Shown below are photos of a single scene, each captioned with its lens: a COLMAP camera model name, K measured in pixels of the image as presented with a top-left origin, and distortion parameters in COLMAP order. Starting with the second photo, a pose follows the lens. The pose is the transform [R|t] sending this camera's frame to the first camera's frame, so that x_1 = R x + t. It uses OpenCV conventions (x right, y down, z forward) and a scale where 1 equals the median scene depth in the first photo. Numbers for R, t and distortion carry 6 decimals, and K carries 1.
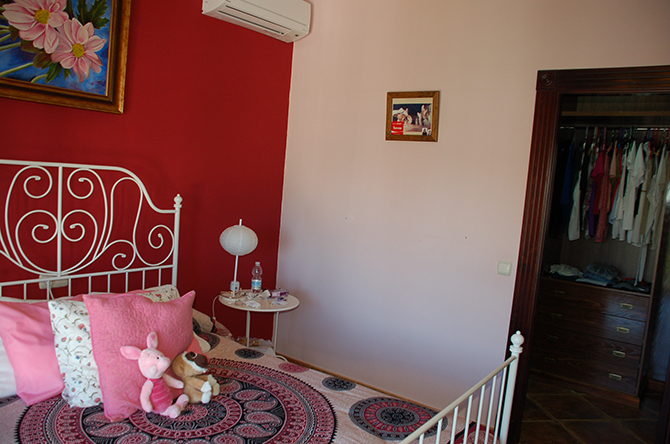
lens RADIAL K [[500.0, 0, 335.1], [0, 500.0, 213.7], [0, 0, 1]] dist [0.002160, 0.009266]
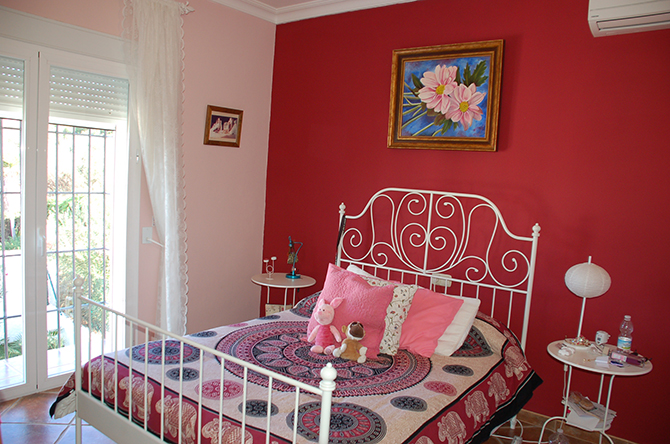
lens RADIAL K [[513.0, 0, 335.0], [0, 513.0, 222.0], [0, 0, 1]] dist [-0.109568, 0.003195]
pose [[0.080283, 0.026796, -0.996412, 0.786411], [-0.133106, 0.990974, 0.015926, -0.003473], [0.987845, 0.131350, 0.083125, 0.595240]]
